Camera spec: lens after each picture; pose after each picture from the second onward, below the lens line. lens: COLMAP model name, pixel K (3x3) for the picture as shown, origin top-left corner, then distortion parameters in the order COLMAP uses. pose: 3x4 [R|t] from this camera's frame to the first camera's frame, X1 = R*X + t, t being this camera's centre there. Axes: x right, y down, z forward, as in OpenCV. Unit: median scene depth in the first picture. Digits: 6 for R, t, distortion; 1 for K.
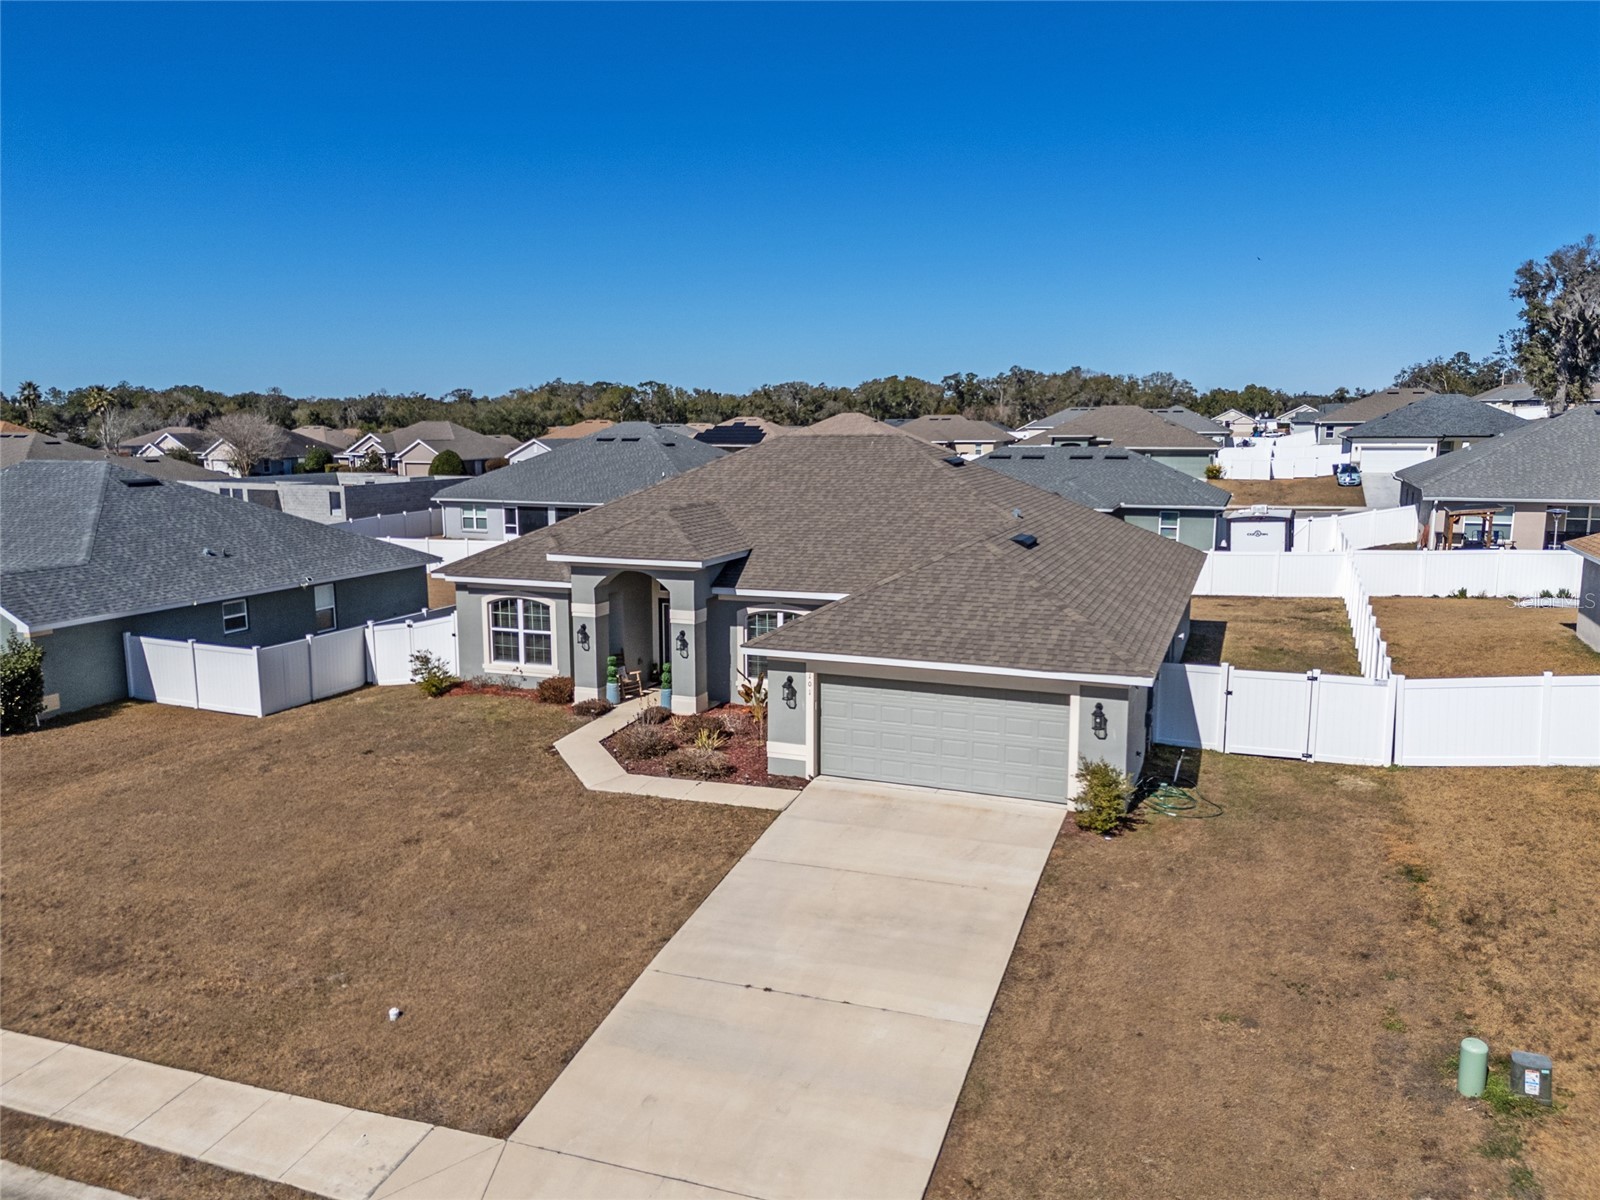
lens RADIAL K [[1155.5, 0, 800.0], [0, 1155.5, 600.0], [0, 0, 1]] dist [0.081154, -0.077223]
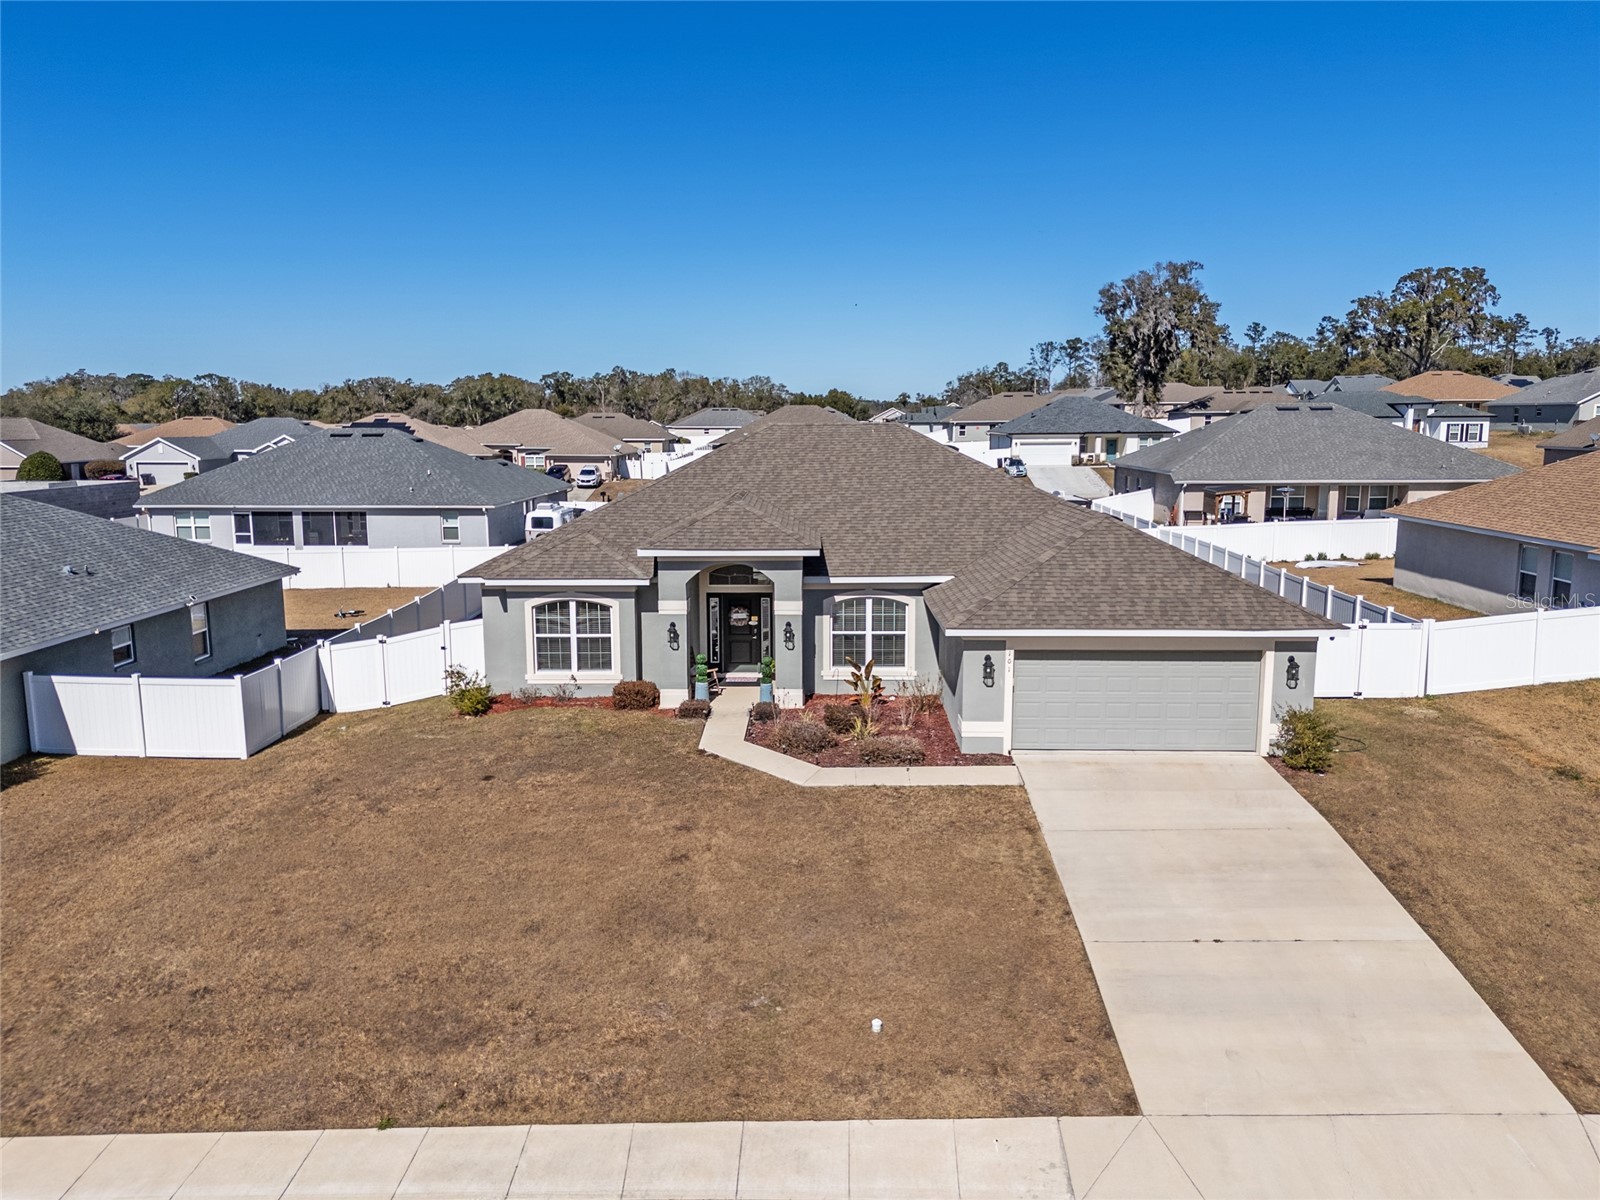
lens RADIAL K [[1157.7, 0, 800.0], [0, 1157.7, 600.0], [0, 0, 1]] dist [0.102158, -0.131921]
pose [[0.938941, -0.053224, 0.339936, -0.413891], [0.053502, 0.998531, 0.008560, 0.000151], [-0.339892, 0.010151, 0.940410, 0.076641]]
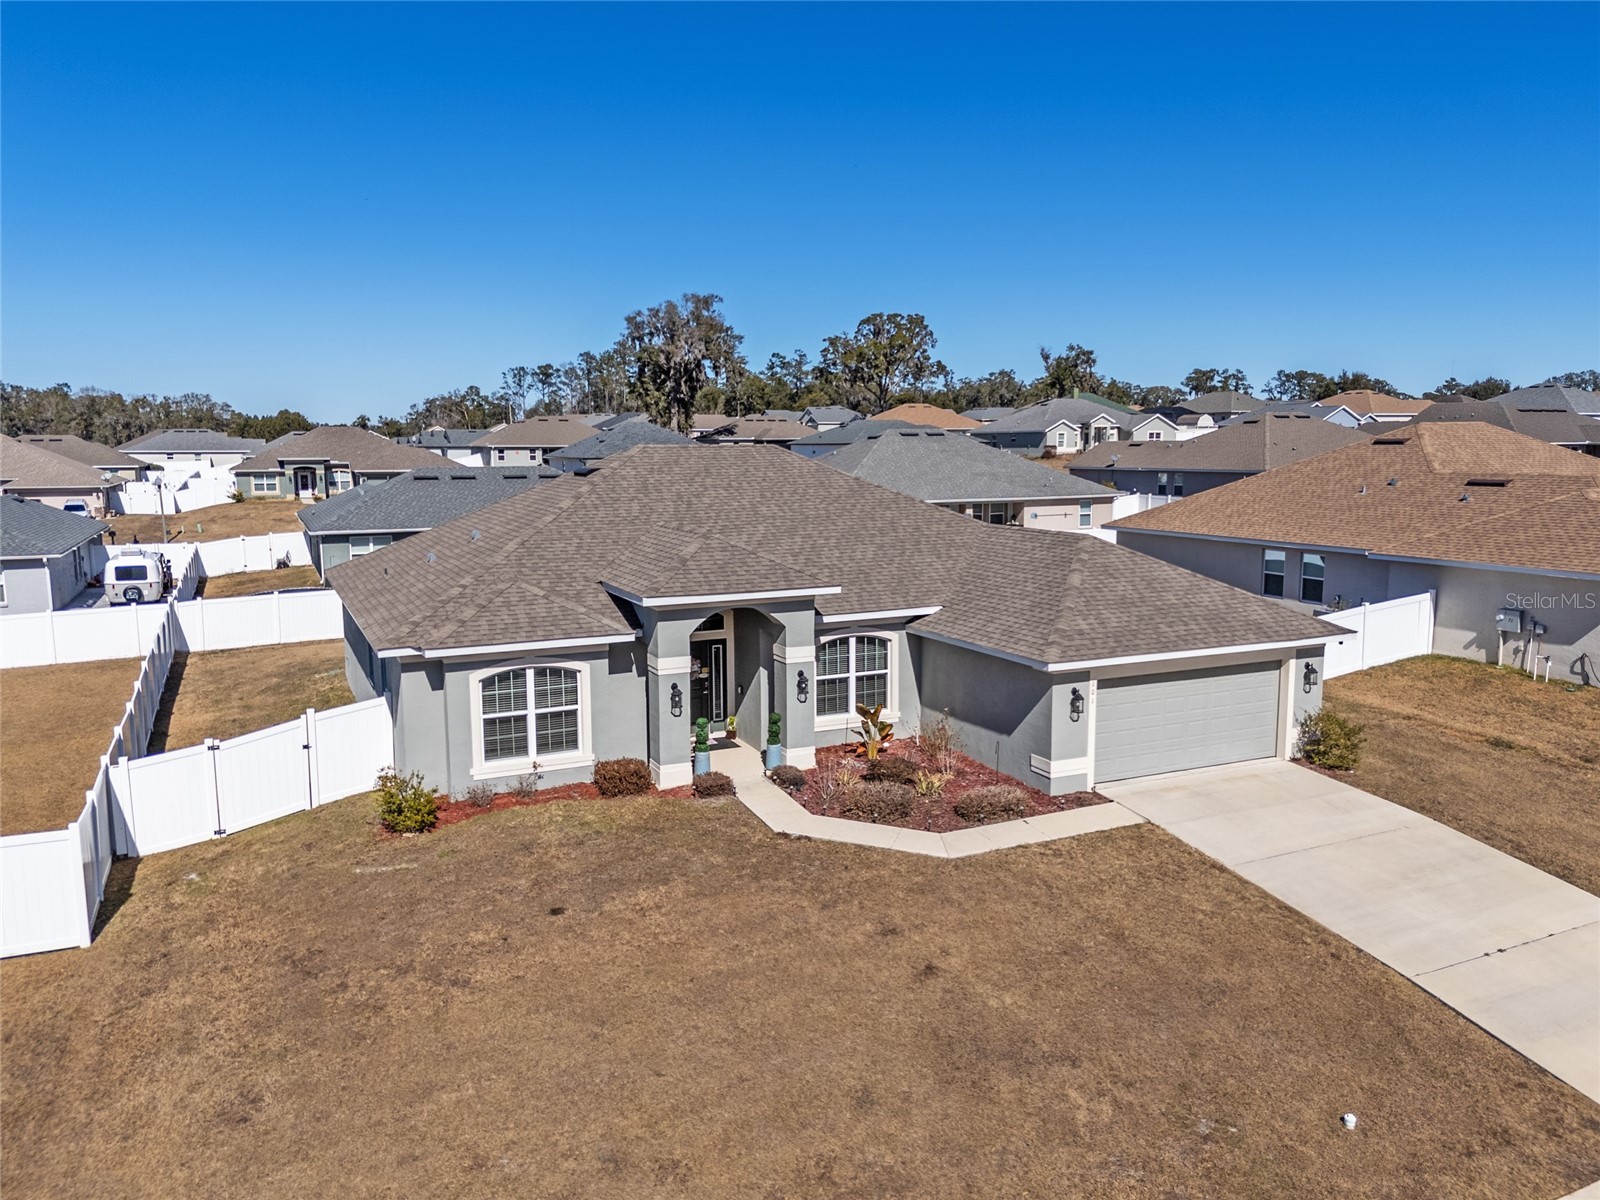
lens RADIAL K [[1160.5, 0, 796.2], [0, 1160.5, 599.3], [0, 0, 1]] dist [0.080870, -0.074943]
pose [[0.695406, -0.097497, 0.711972, -0.690900], [0.114104, 0.993165, 0.024554, -0.046179], [-0.709500, 0.064164, 0.701778, 0.390166]]
